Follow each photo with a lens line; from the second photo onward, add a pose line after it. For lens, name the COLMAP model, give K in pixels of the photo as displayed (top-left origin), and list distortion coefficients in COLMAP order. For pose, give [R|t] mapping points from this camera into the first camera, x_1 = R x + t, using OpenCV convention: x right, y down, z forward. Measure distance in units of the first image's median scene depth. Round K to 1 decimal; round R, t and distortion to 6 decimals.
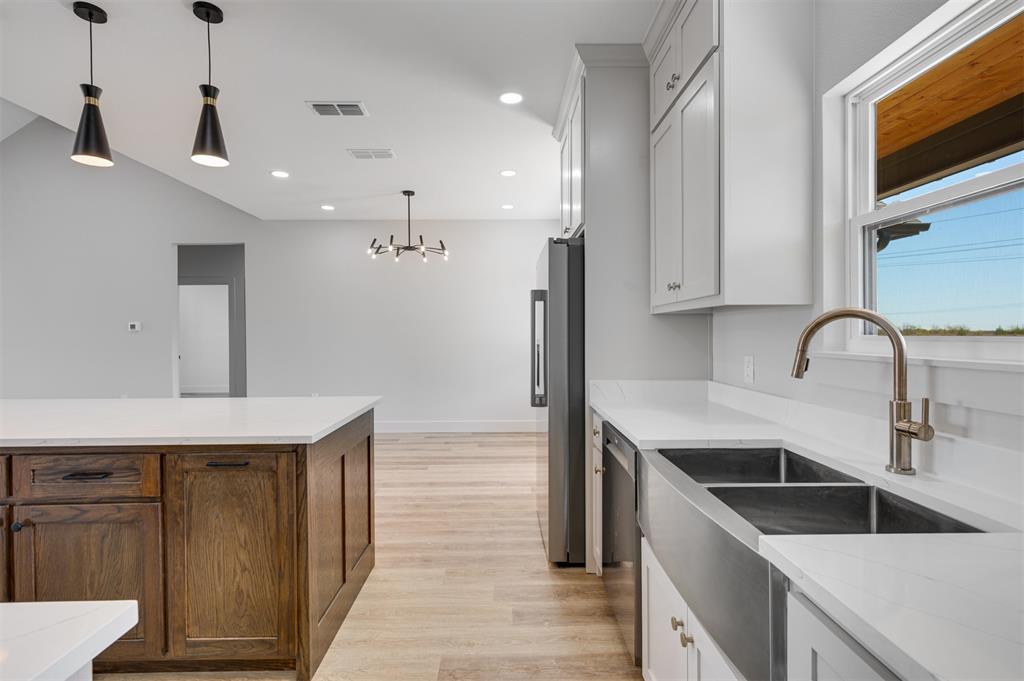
lens RADIAL K [[493.3, 0, 512.0], [0, 493.3, 338.2], [0, 0, 1]] dist [-0.000256, -0.000008]
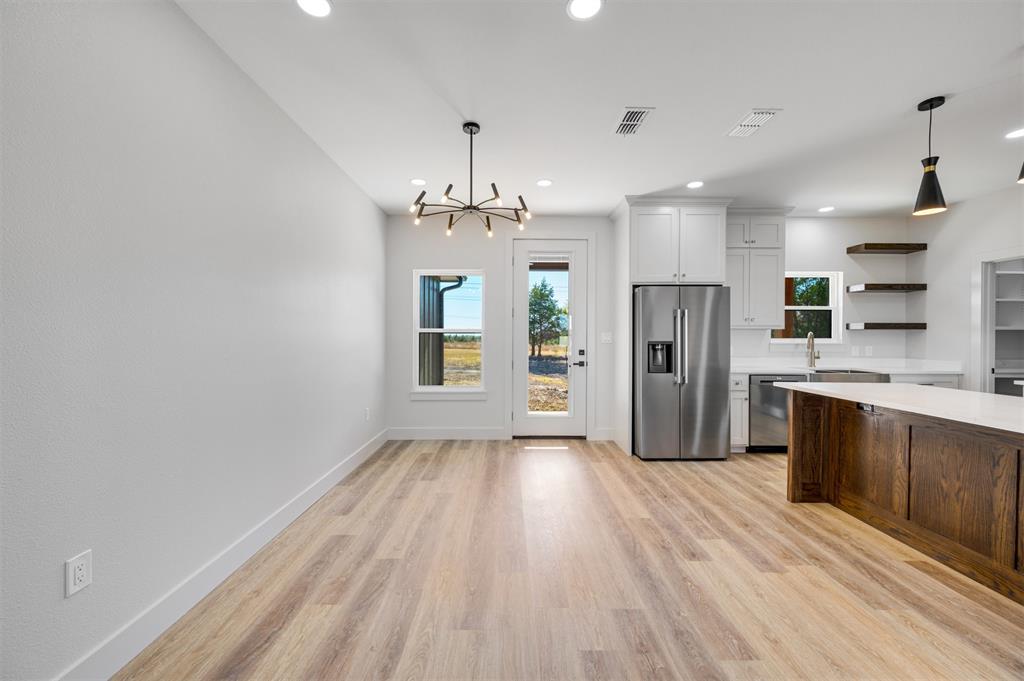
lens RADIAL K [[402.4, 0, 509.5], [0, 402.4, 338.5], [0, 0, 1]] dist [0.000202, 0.000505]
pose [[0.005979, -0.003111, 0.999977, -1.161383], [0.002538, 0.999992, 0.003096, -0.009775], [-0.999979, 0.002519, 0.005987, 1.445258]]
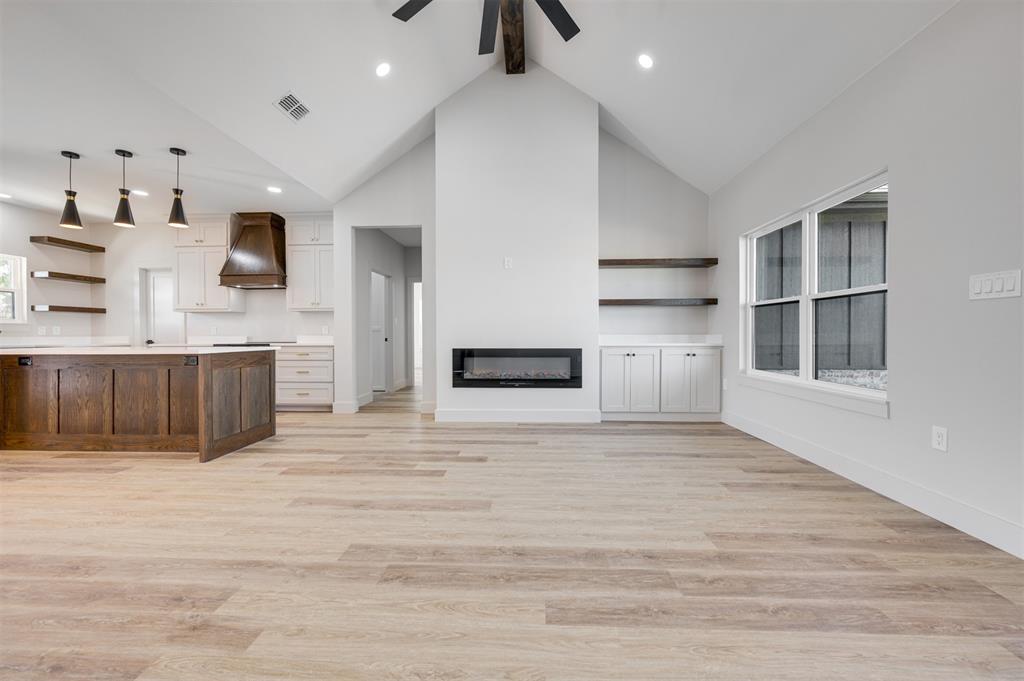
lens RADIAL K [[402.4, 0, 508.6], [0, 402.4, 336.3], [0, 0, 1]] dist [0.000202, 0.000505]
pose [[-0.998073, 0.007525, 0.061598, -1.713494], [0.008608, 0.999813, 0.017336, 0.057916], [-0.061456, 0.017833, -0.997950, 1.731352]]
